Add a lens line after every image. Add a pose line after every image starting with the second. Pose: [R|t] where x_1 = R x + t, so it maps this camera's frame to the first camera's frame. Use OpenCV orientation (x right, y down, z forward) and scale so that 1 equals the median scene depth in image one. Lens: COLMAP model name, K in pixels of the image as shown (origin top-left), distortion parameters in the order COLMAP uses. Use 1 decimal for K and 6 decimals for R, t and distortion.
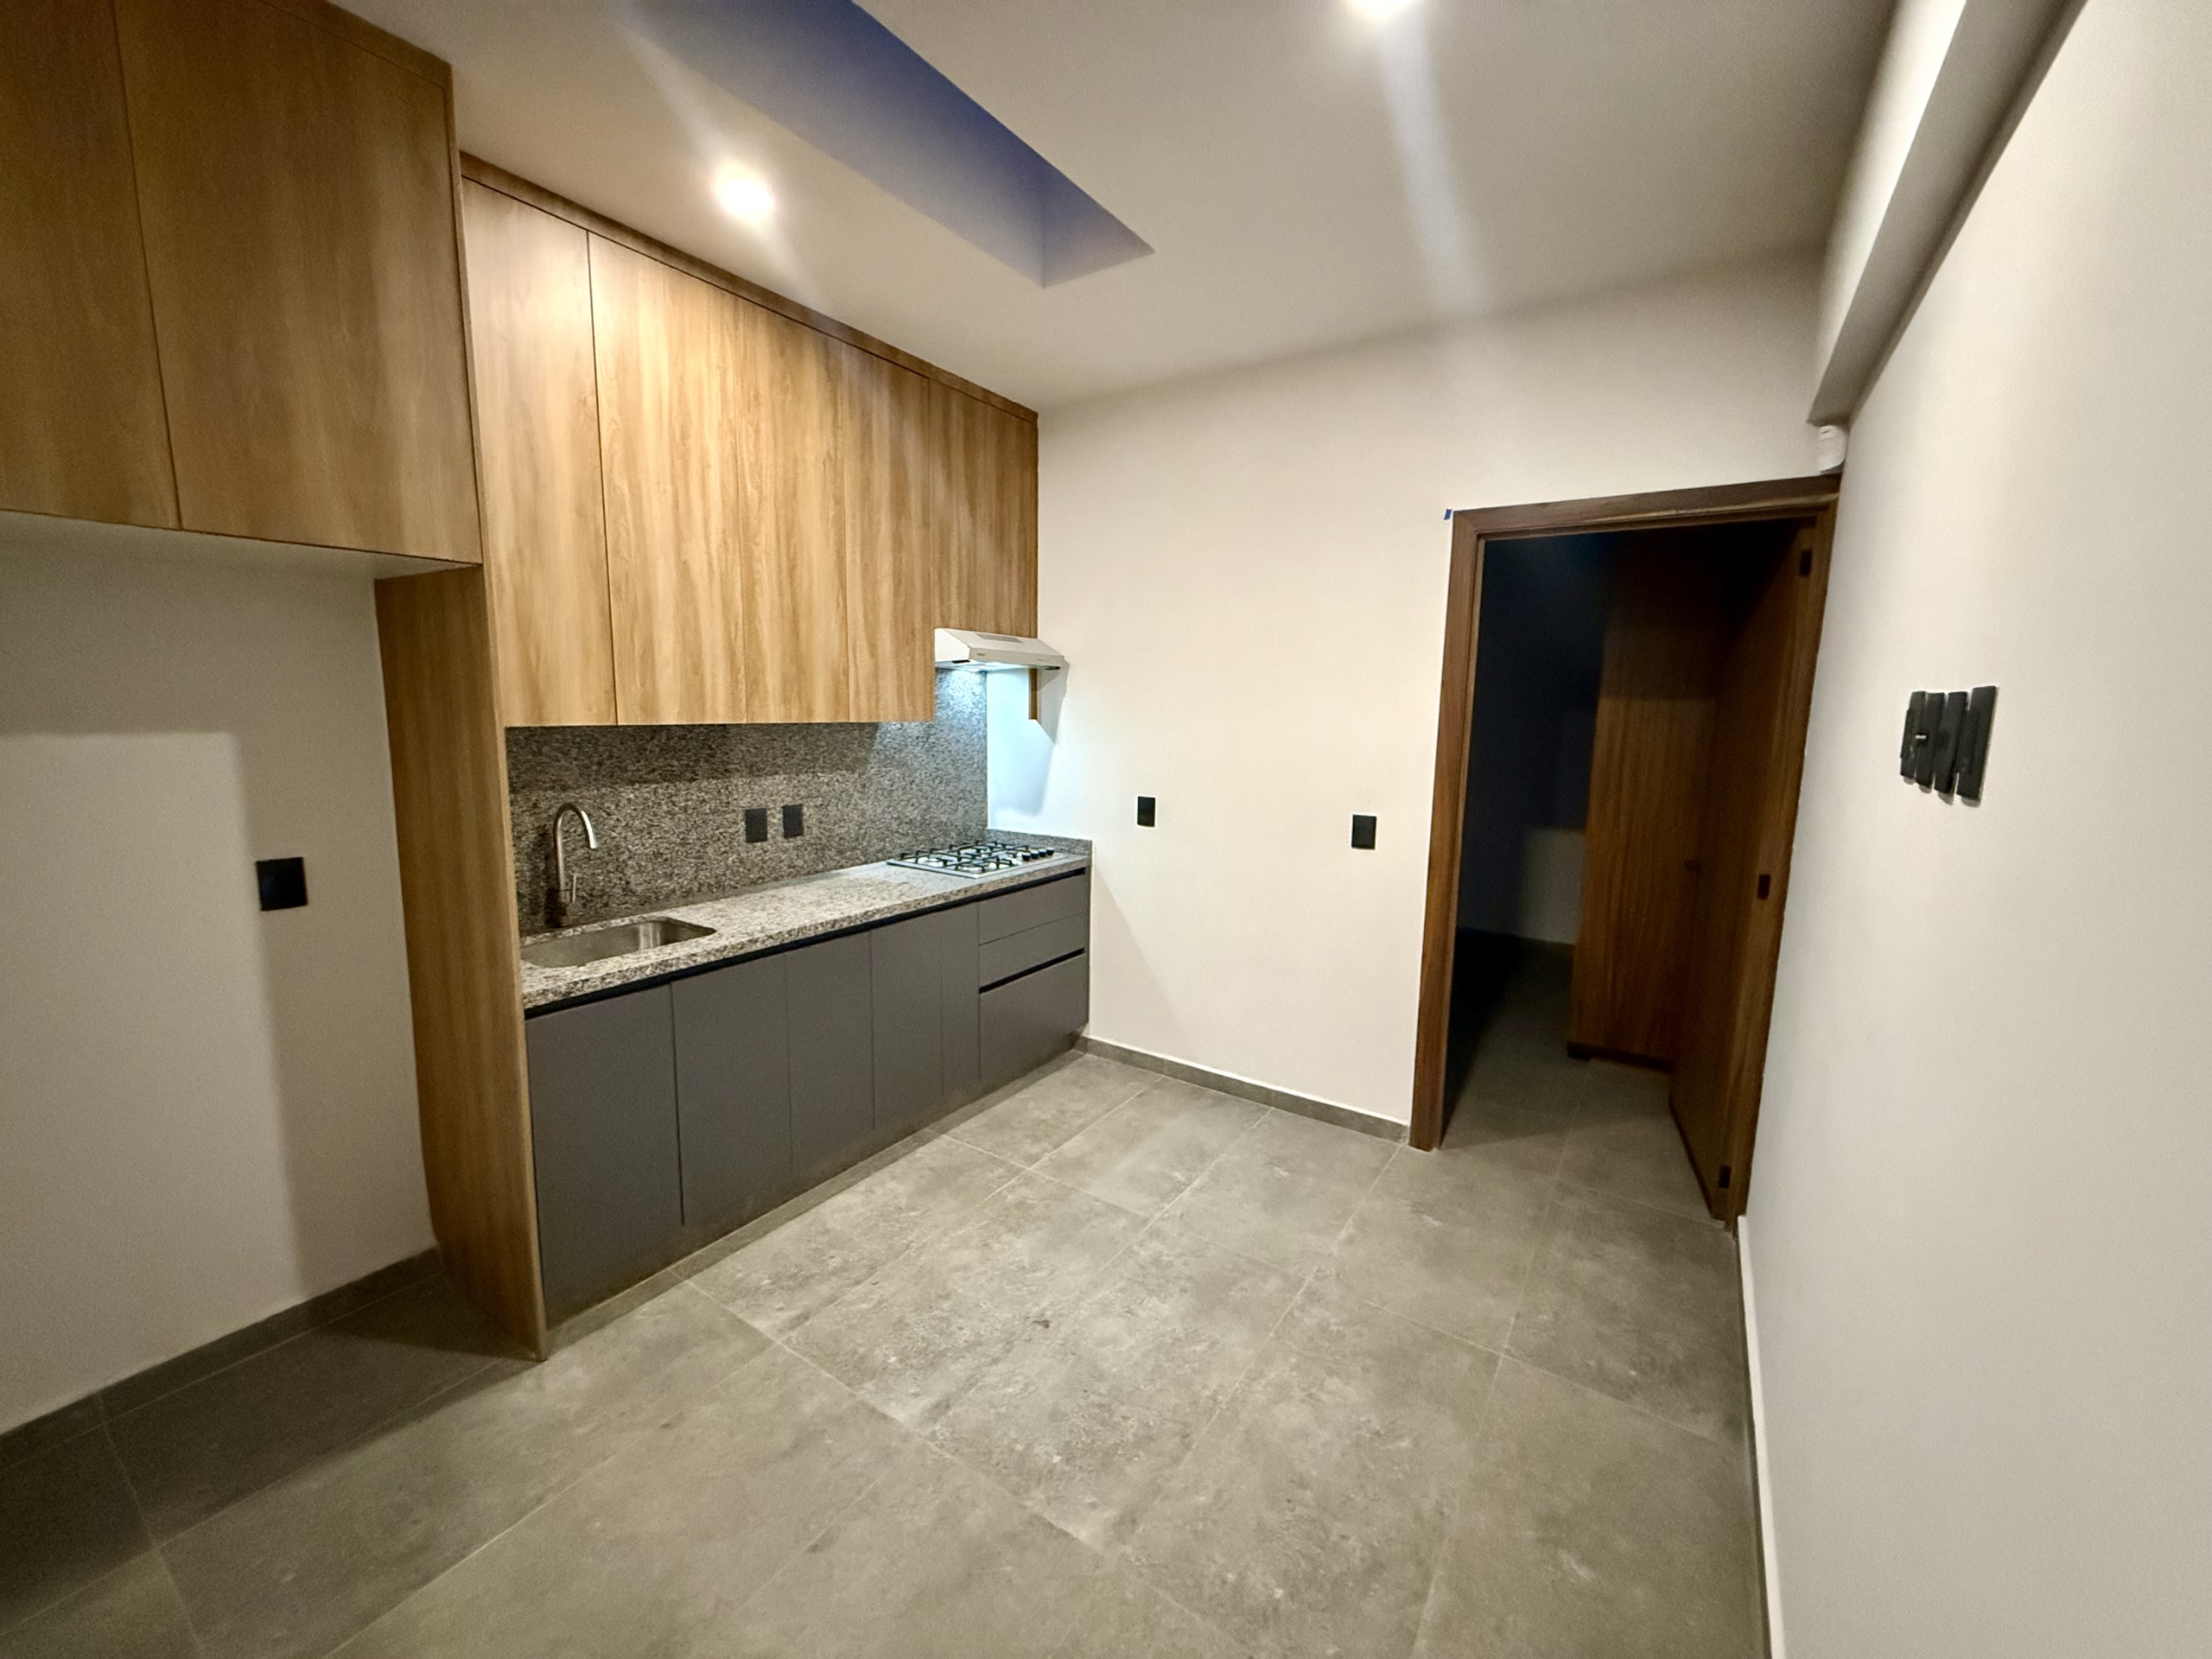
lens RADIAL K [[881.0, 0, 1097.1], [0, 881.0, 826.7], [0, 0, 1]] dist [-0.000552, 0.000448]
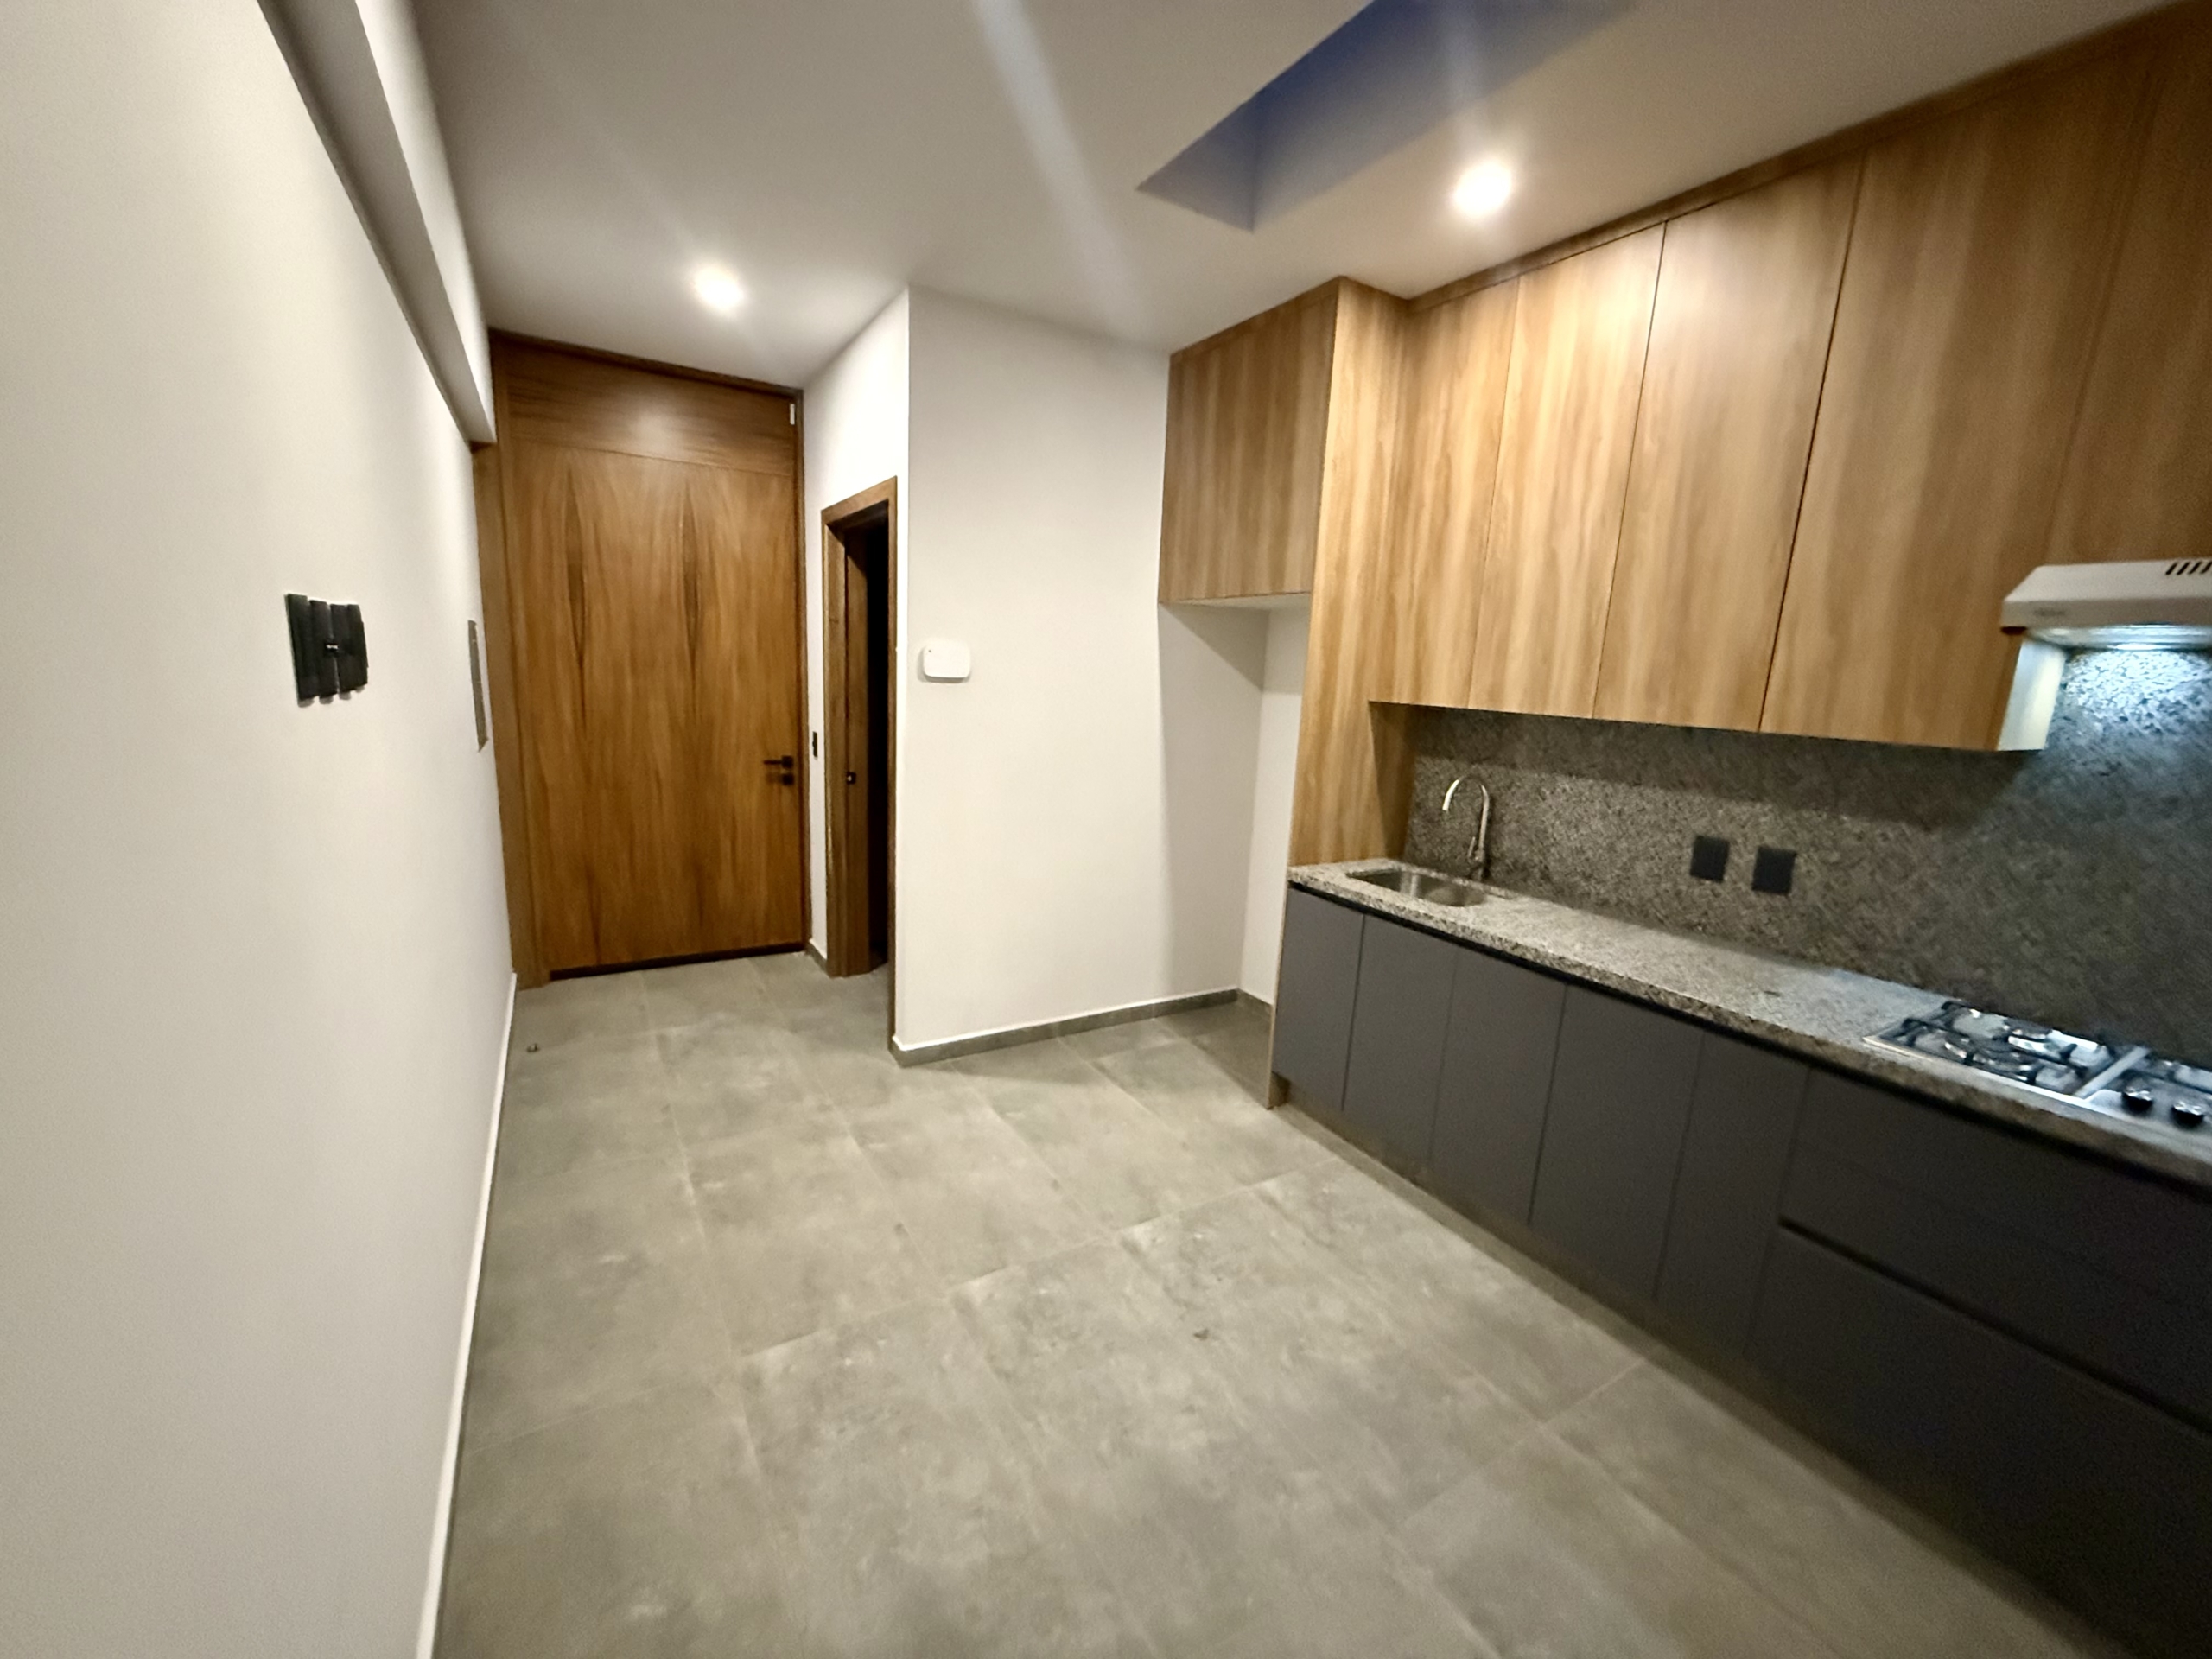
lens RADIAL K [[881.0, 0, 1098.7], [0, 881.0, 825.8], [0, 0, 1]] dist [-0.000552, 0.000448]
pose [[-0.420236, 0.129523, -0.898123, 0.645123], [-0.182782, 0.957390, 0.223595, -0.124586], [0.888815, 0.258123, -0.378656, 0.947853]]
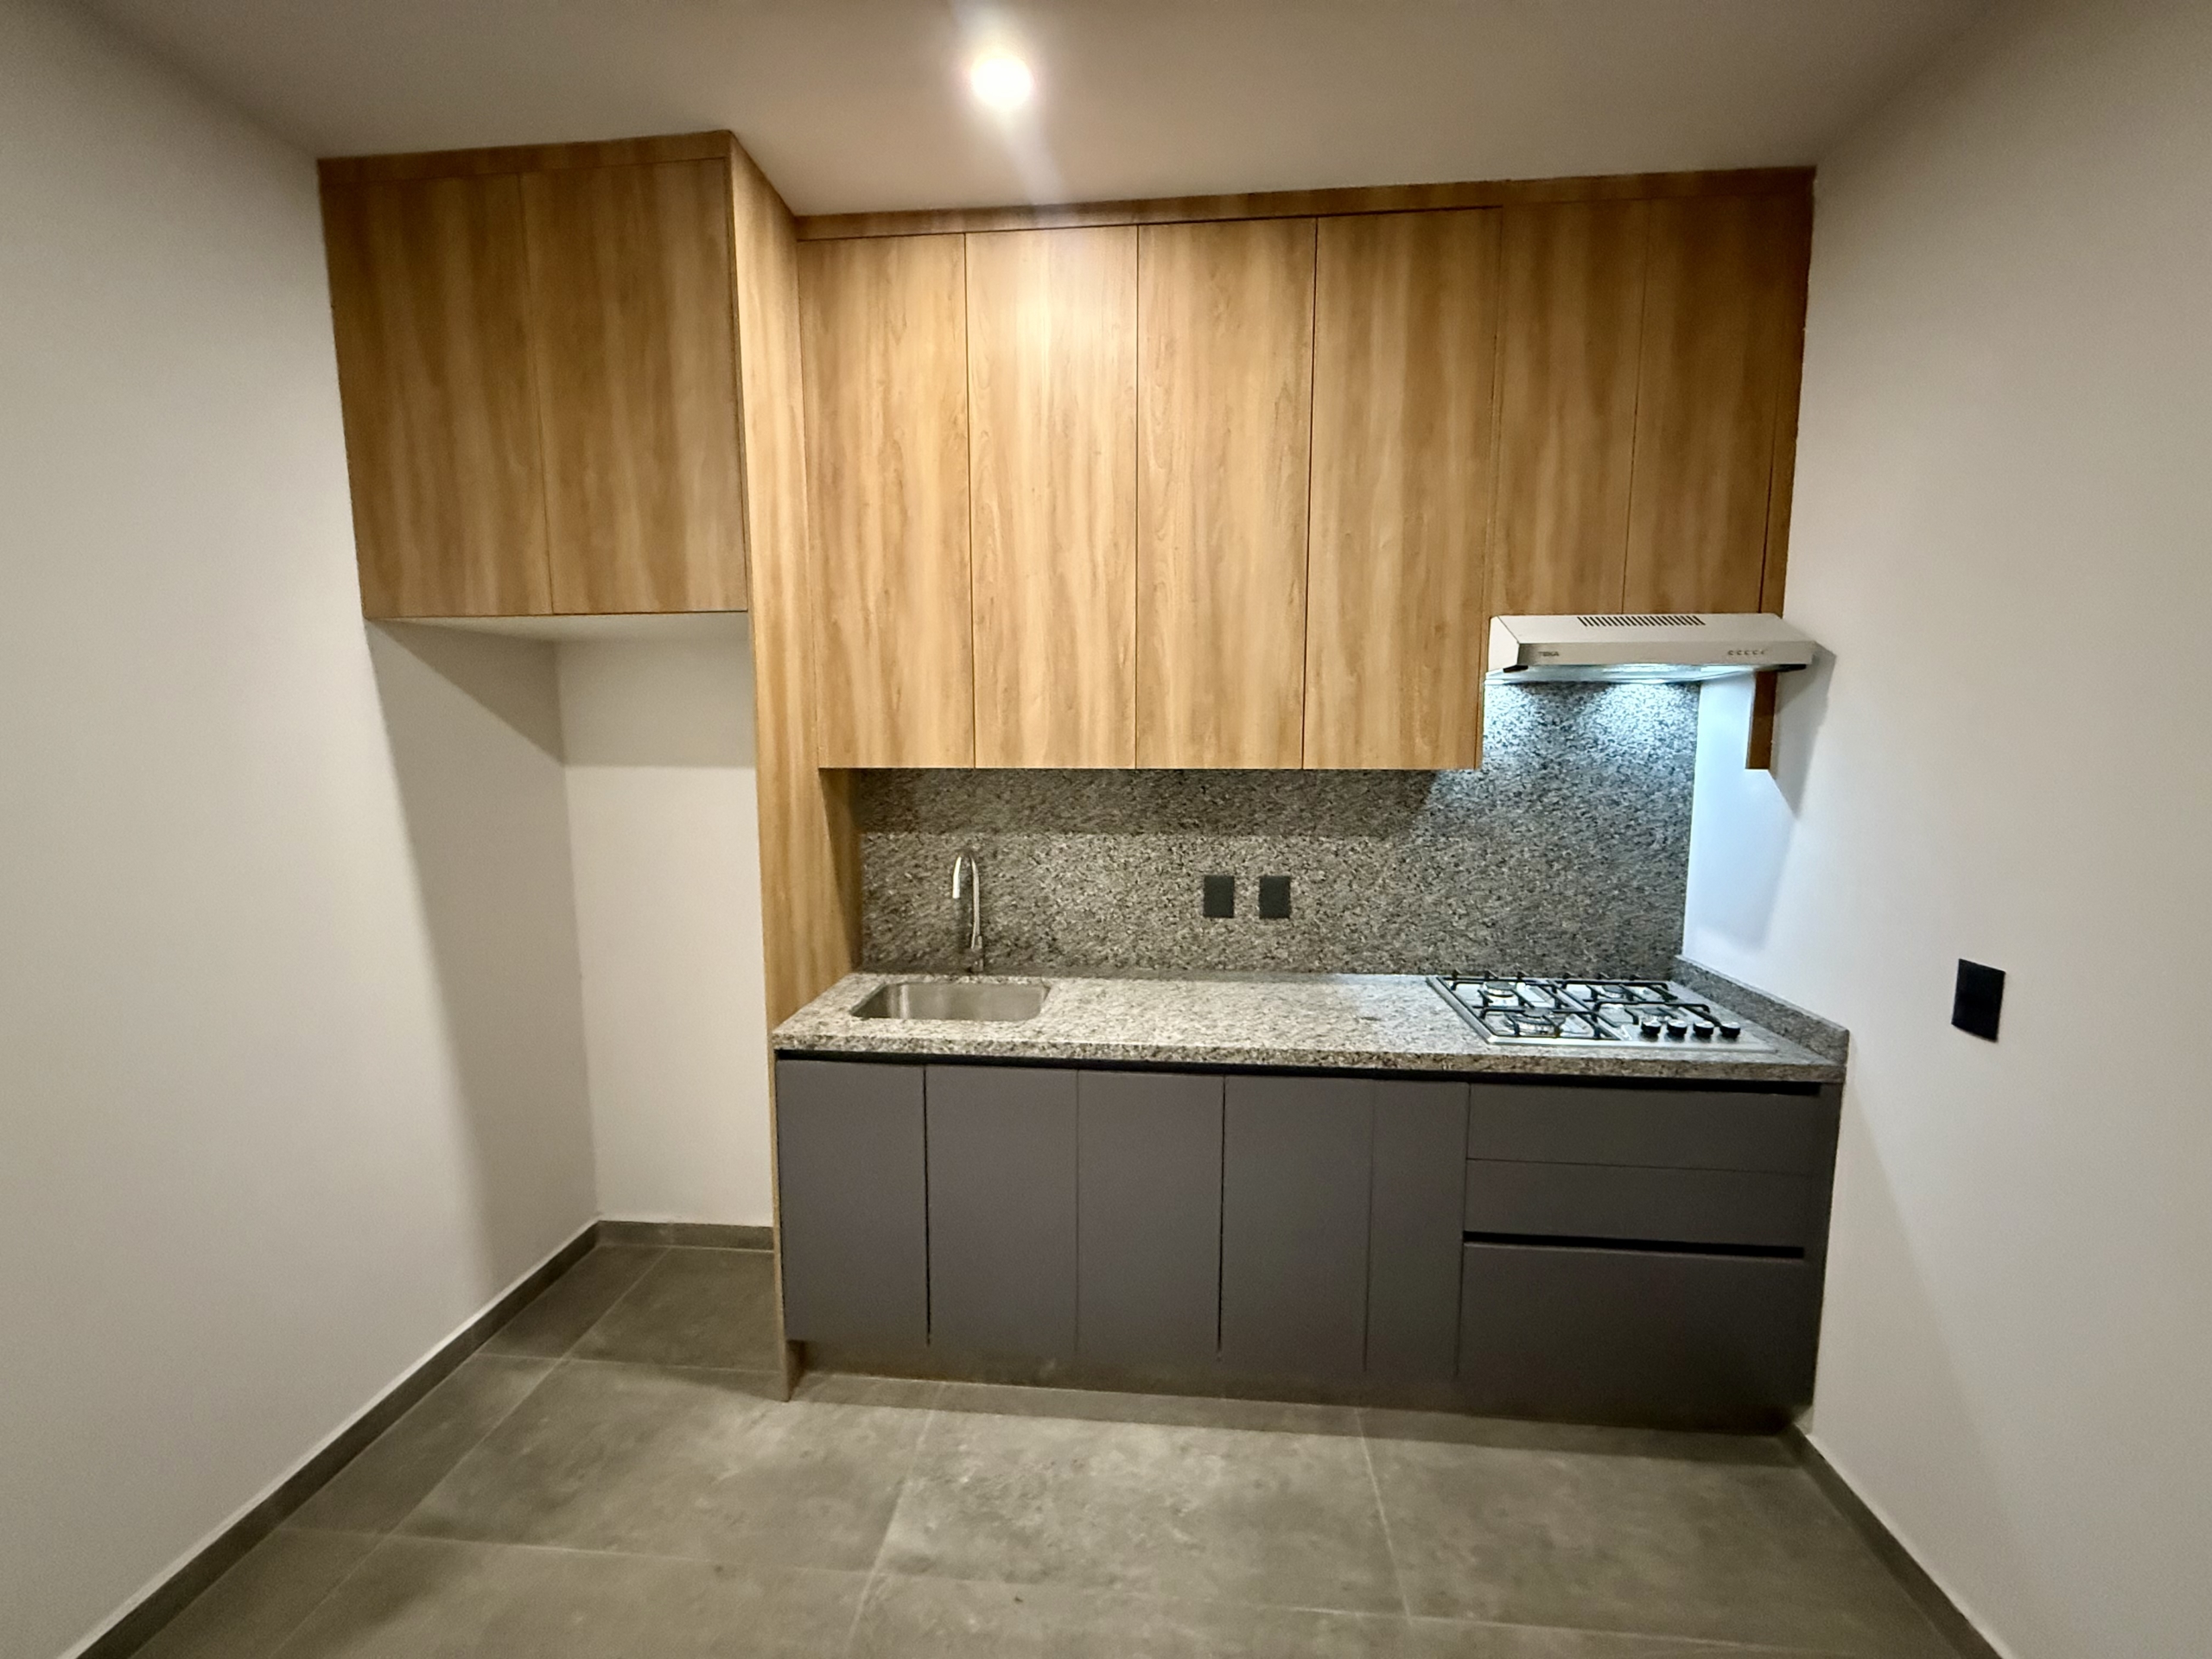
lens RADIAL K [[881.0, 0, 1097.5], [0, 881.0, 829.8], [0, 0, 1]] dist [-0.000552, 0.000448]
pose [[0.483911, 0.081352, -0.871328, 0.286246], [-0.114465, 0.993000, 0.029141, -0.083758], [0.867599, 0.085635, 0.489835, 0.605266]]
